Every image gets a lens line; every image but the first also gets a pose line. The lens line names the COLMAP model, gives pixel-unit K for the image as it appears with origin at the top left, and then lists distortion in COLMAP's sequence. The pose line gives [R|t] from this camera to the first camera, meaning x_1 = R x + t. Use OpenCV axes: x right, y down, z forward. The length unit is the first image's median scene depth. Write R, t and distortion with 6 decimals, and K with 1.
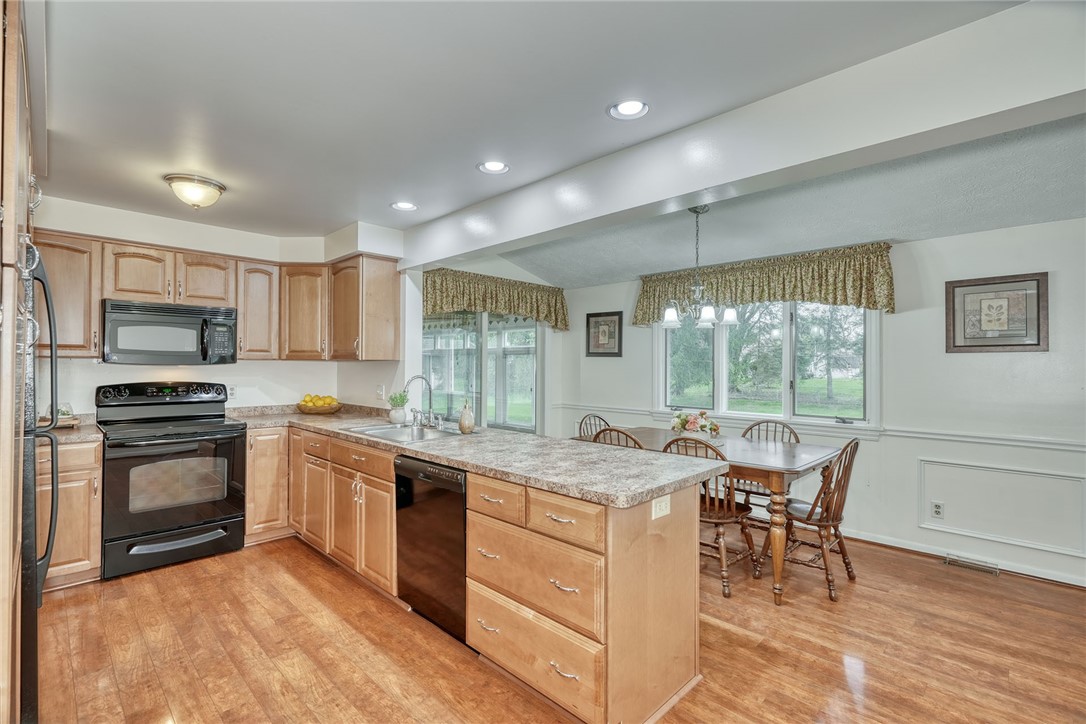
lens RADIAL K [[494.9, 0, 537.8], [0, 494.9, 361.3], [0, 0, 1]] dist [-0.007352, 0.003817]
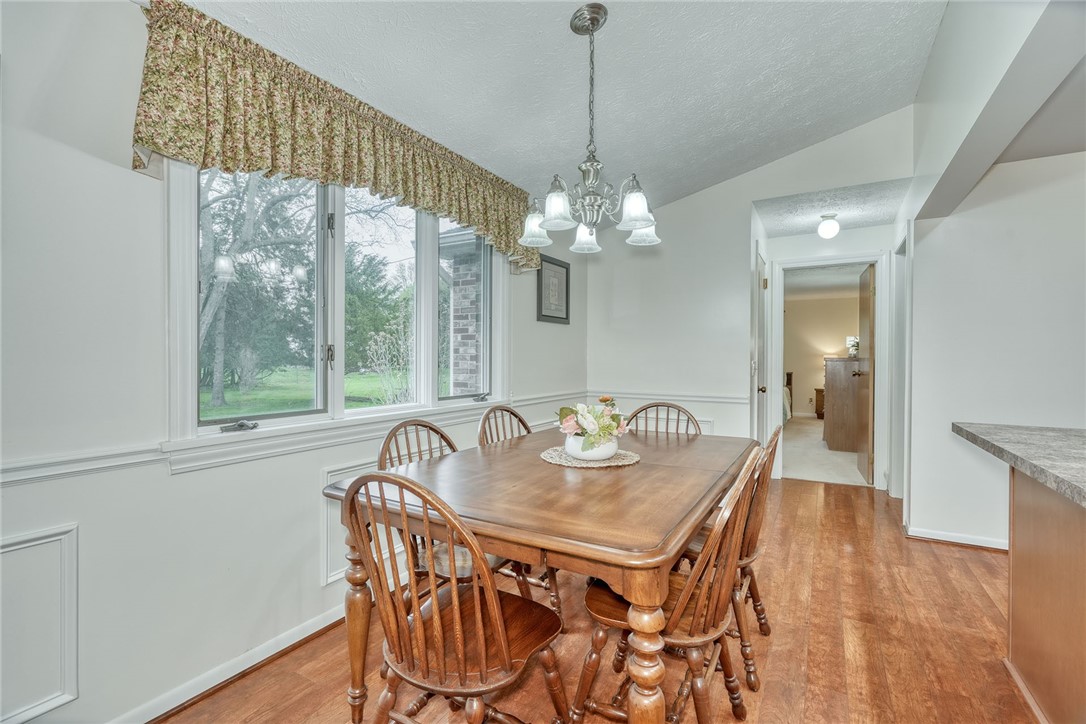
lens RADIAL K [[494.9, 0, 545.7], [0, 494.9, 361.4], [0, 0, 1]] dist [-0.007352, 0.003817]
pose [[-0.254321, -0.011936, 0.967046, -0.185108], [-0.009268, 0.999908, 0.009904, 0.056319], [-0.967075, -0.006444, -0.254408, 1.189100]]
